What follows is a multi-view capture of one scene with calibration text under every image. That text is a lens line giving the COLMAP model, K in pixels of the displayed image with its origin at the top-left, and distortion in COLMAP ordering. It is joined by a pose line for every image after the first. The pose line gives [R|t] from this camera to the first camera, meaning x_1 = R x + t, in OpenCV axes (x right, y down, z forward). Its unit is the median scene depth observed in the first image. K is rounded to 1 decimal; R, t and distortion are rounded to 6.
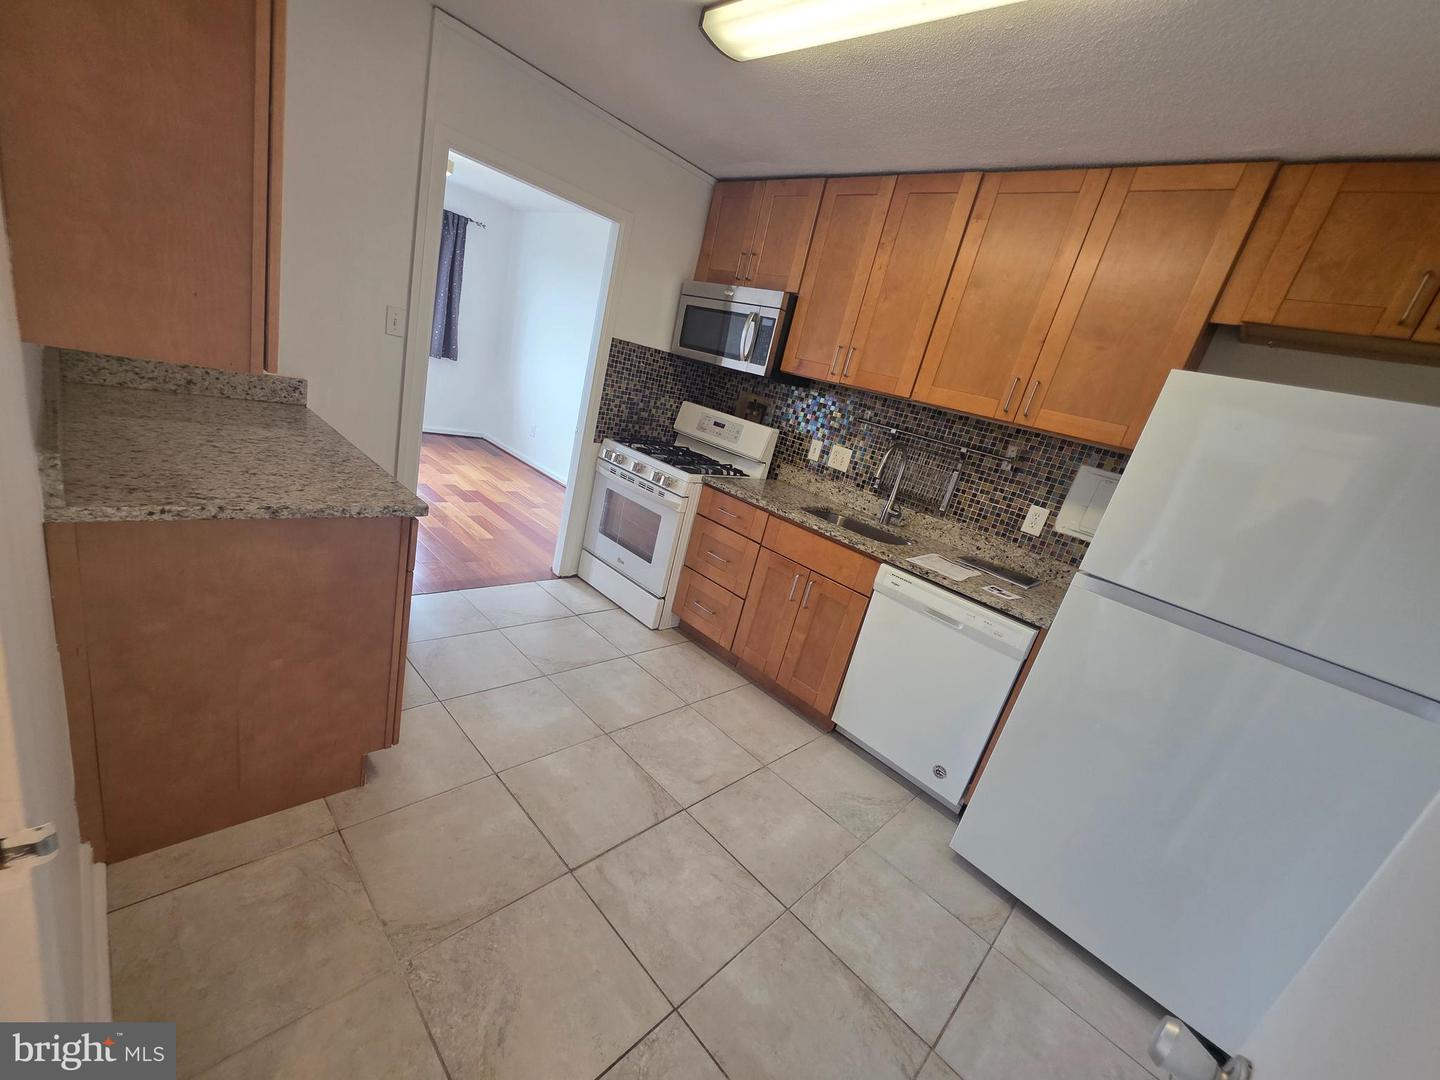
lens RADIAL K [[576.7, 0, 710.4], [0, 576.7, 555.4], [0, 0, 1]] dist [-0.001608, 0.000129]
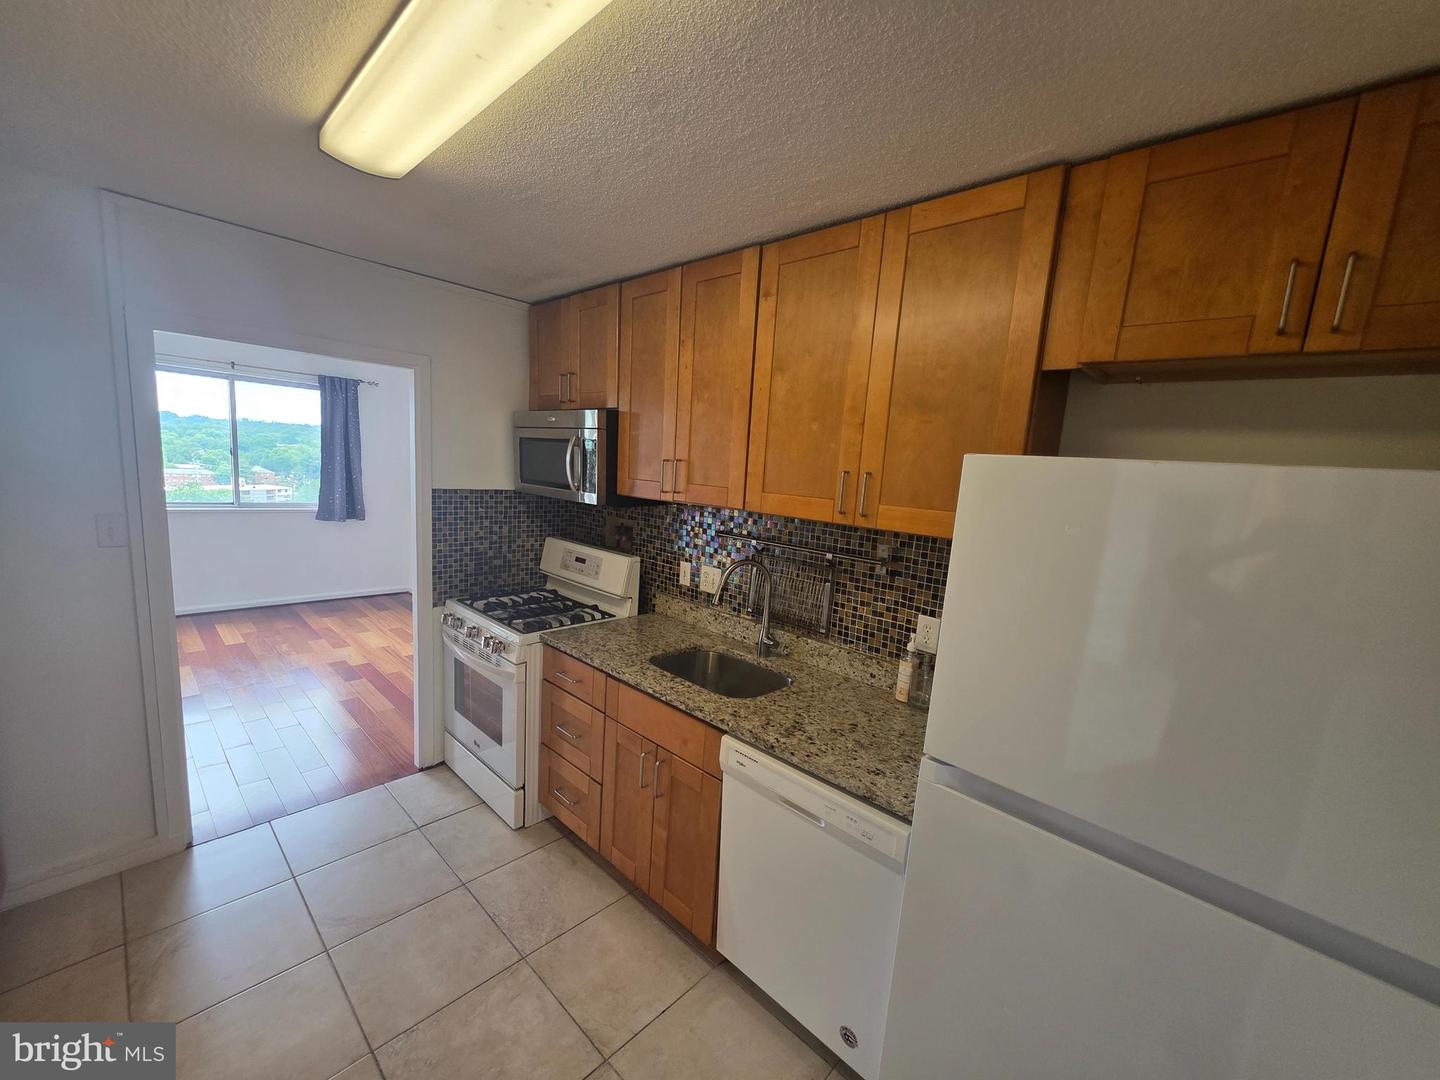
lens RADIAL K [[576.7, 0, 710.4], [0, 576.7, 555.4], [0, 0, 1]] dist [-0.001608, 0.000129]
pose [[0.985368, -0.170009, -0.012124, 0.283138], [0.166192, 0.974153, -0.152989, -0.087703], [0.037821, 0.148736, 0.988153, 0.191947]]
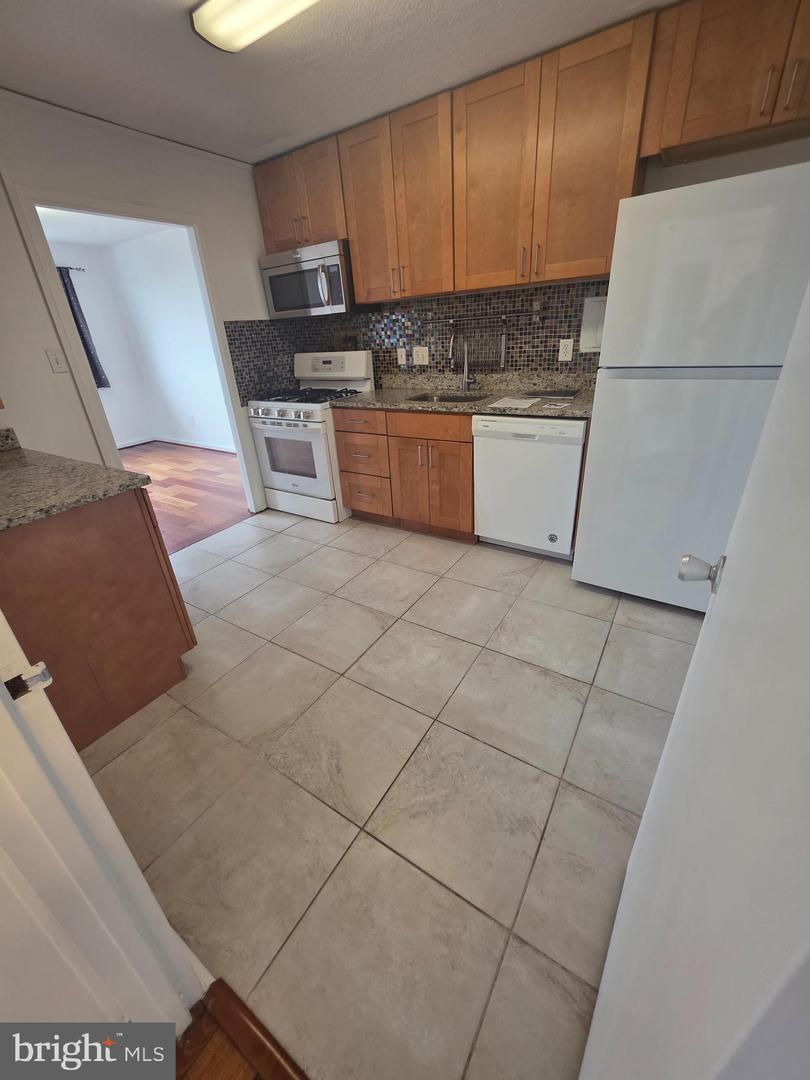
lens RADIAL K [[432.6, 0, 395.8], [0, 432.6, 530.8], [0, 0, 1]] dist [-0.001608, 0.000129]
pose [[0.936430, -0.348608, 0.039647, -0.014211], [0.339163, 0.928354, 0.152074, 0.043171], [-0.089820, -0.128960, 0.987574, -0.047733]]
